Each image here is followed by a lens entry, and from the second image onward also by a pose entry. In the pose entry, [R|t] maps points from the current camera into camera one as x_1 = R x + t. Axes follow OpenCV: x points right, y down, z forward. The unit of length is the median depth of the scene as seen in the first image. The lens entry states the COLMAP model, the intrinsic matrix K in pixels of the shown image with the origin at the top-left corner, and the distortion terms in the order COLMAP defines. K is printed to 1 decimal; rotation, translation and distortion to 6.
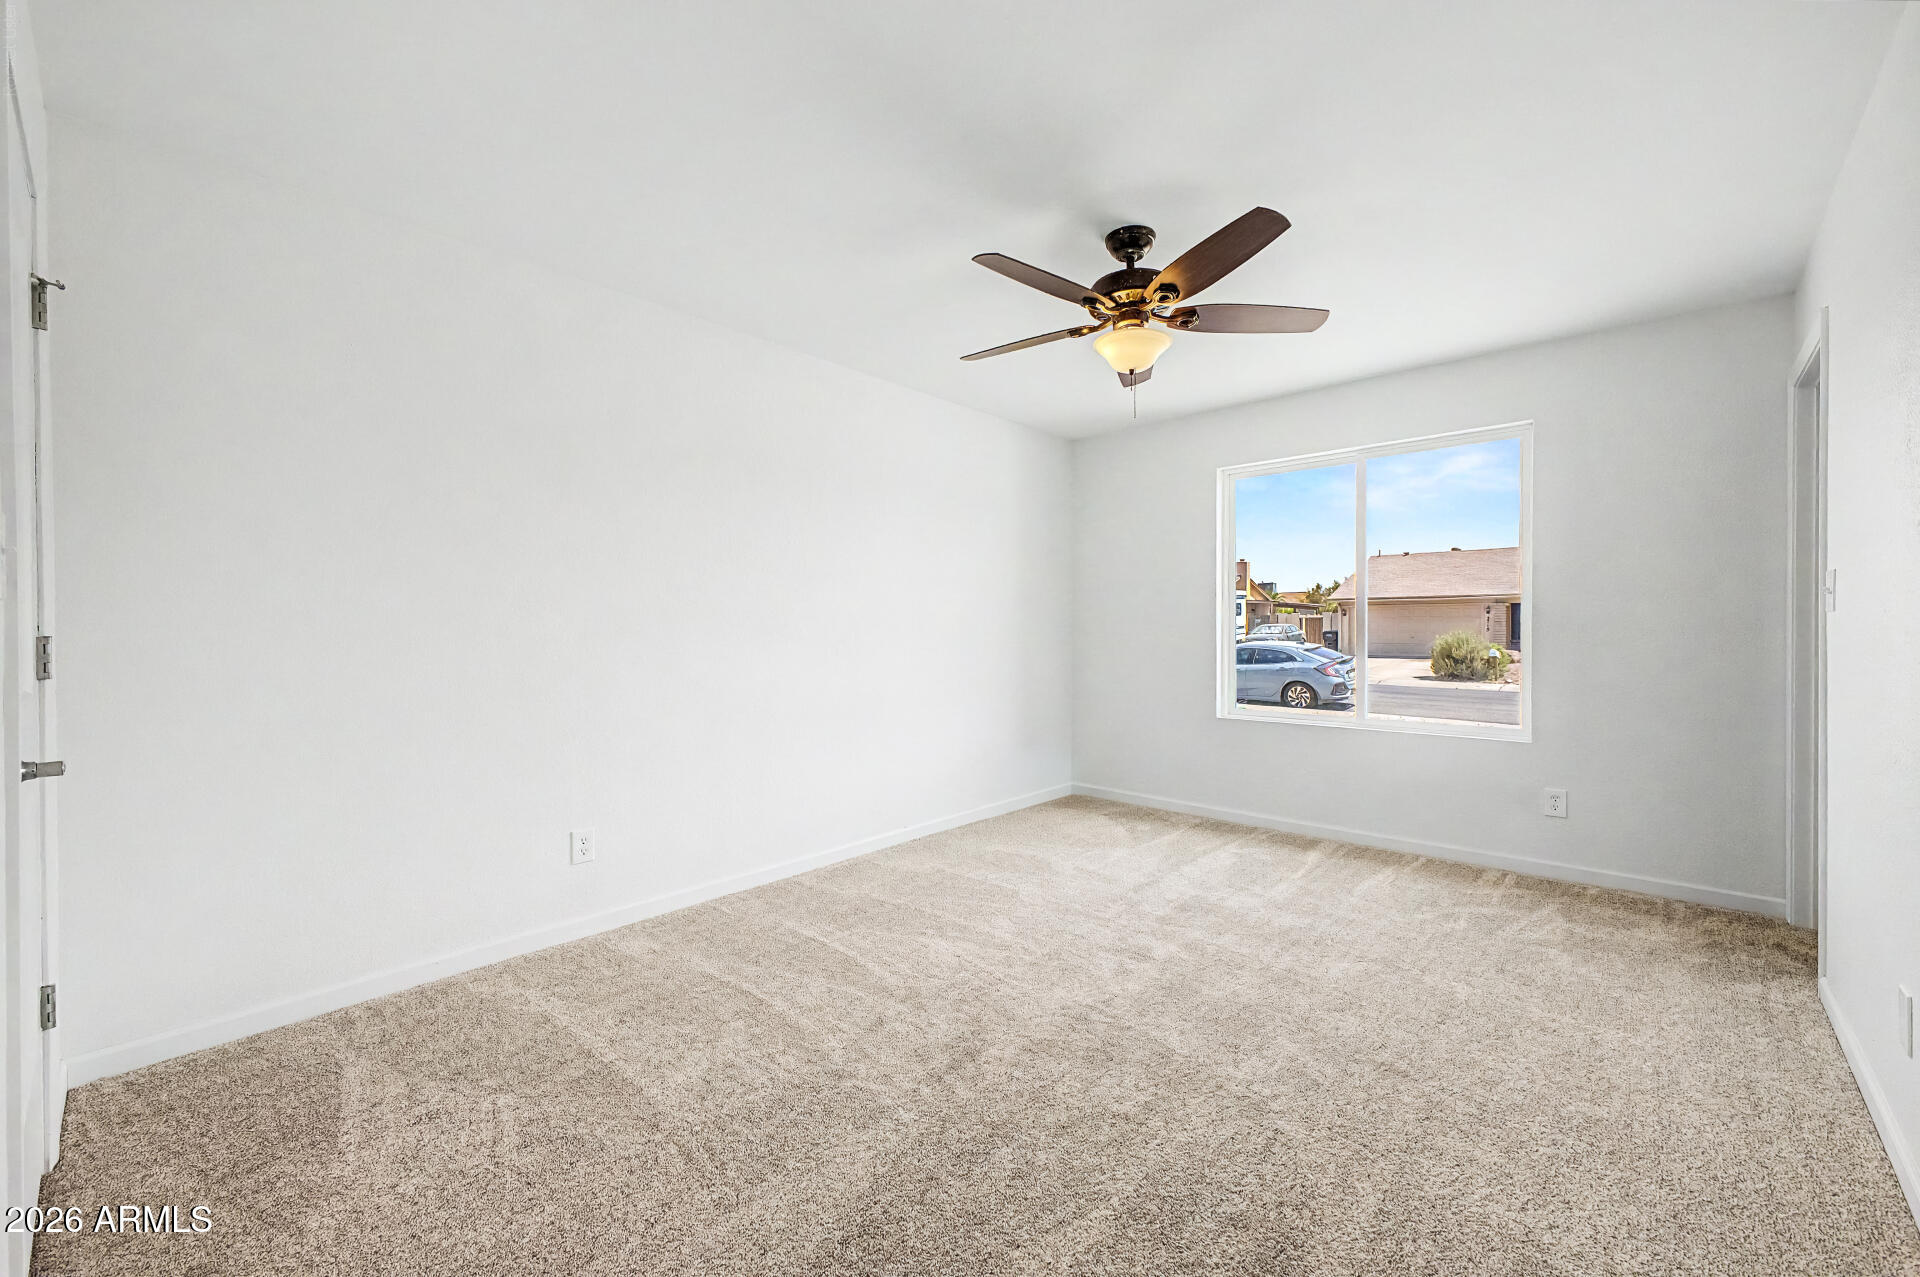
lens RADIAL K [[757.2, 0, 963.3], [0, 757.2, 641.1], [0, 0, 1]] dist [0.025450, -0.009652]
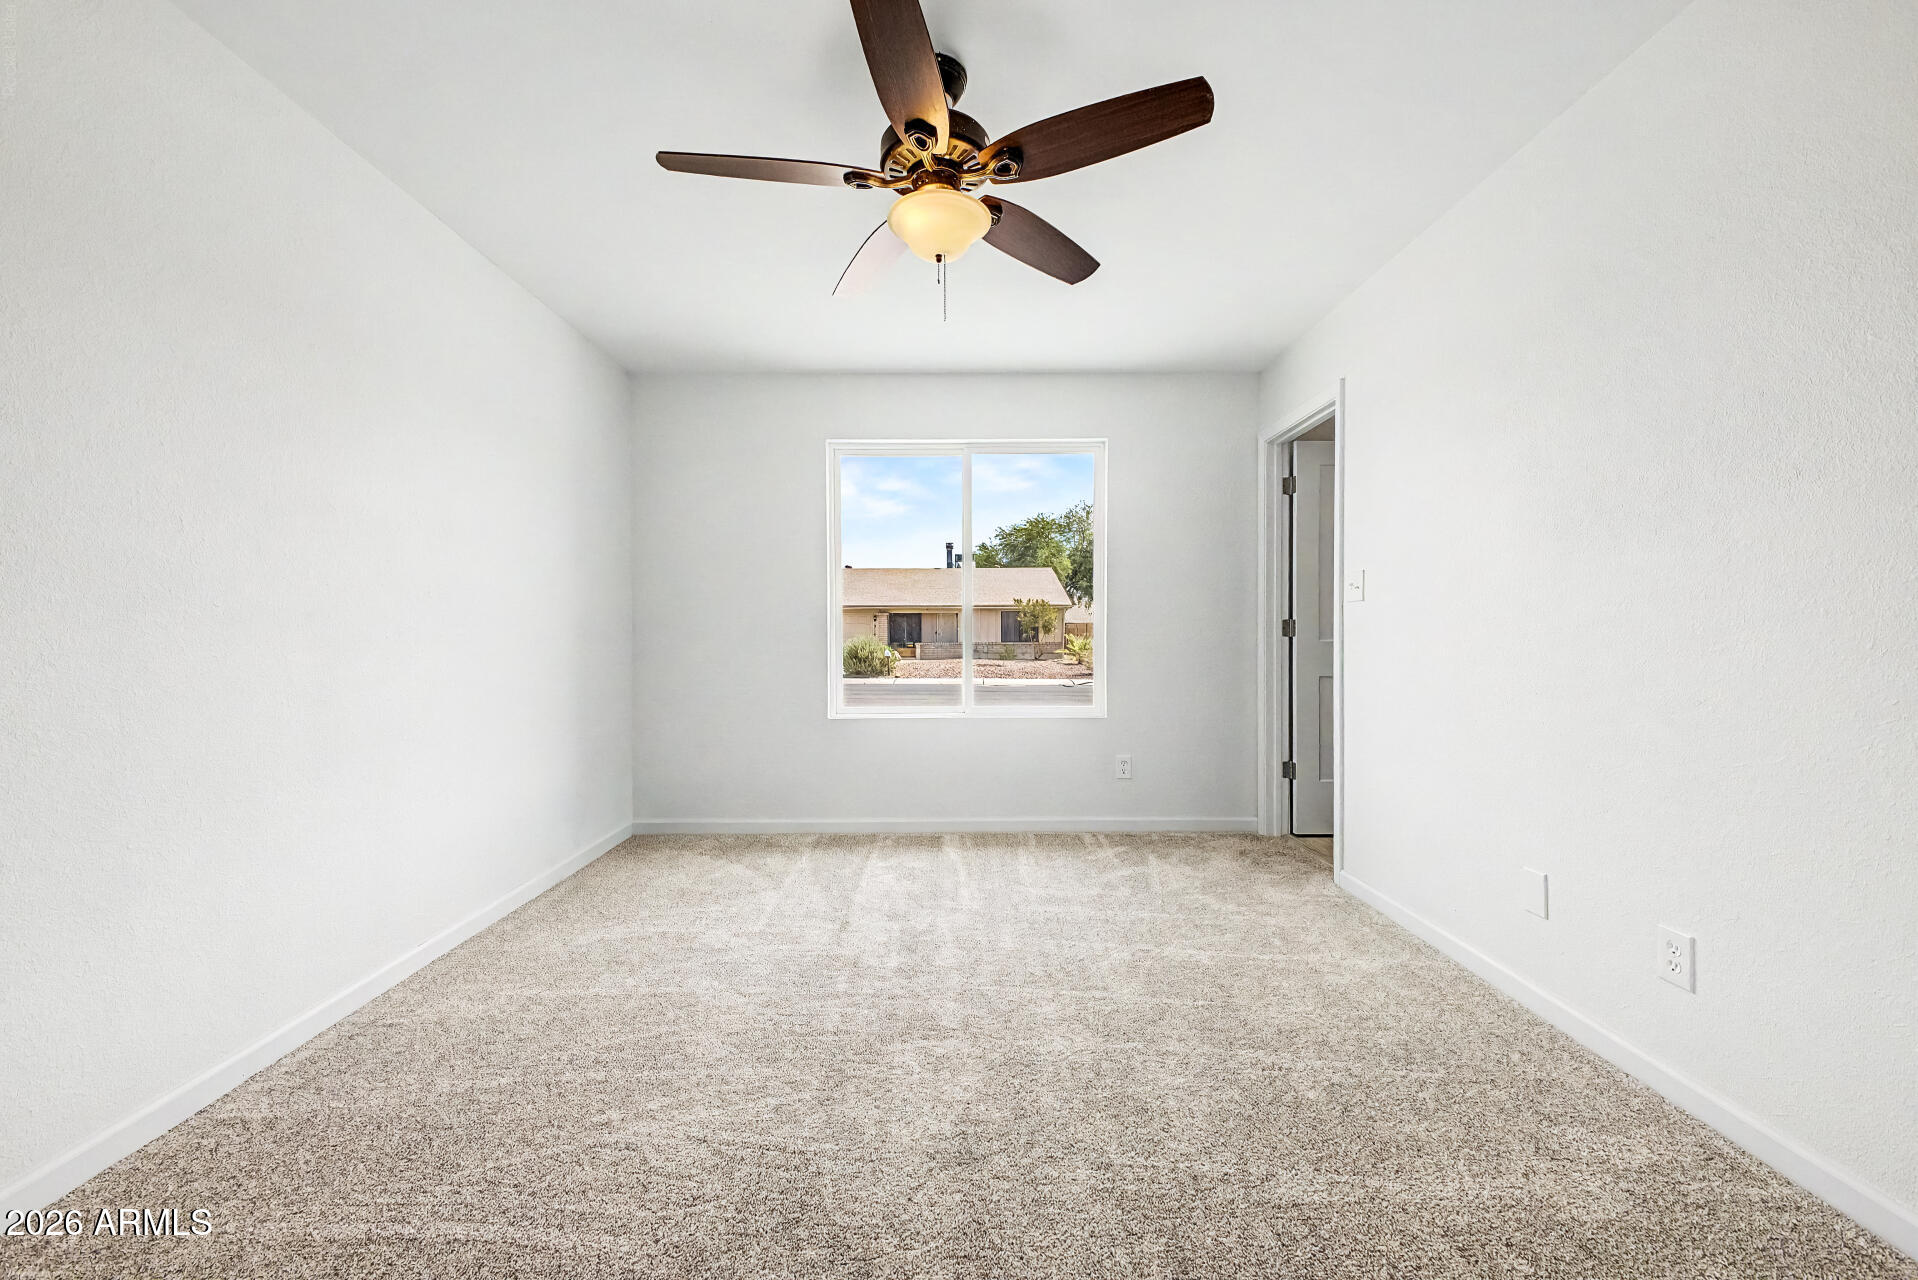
lens RADIAL K [[756.4, 0, 962.3], [0, 756.4, 642.6], [0, 0, 1]] dist [0.025450, -0.009652]
pose [[0.738328, -0.008192, 0.674392, -0.191998], [0.012449, 0.999921, -0.001482, 0.019073], [-0.674326, 0.009490, 0.738372, 0.307705]]
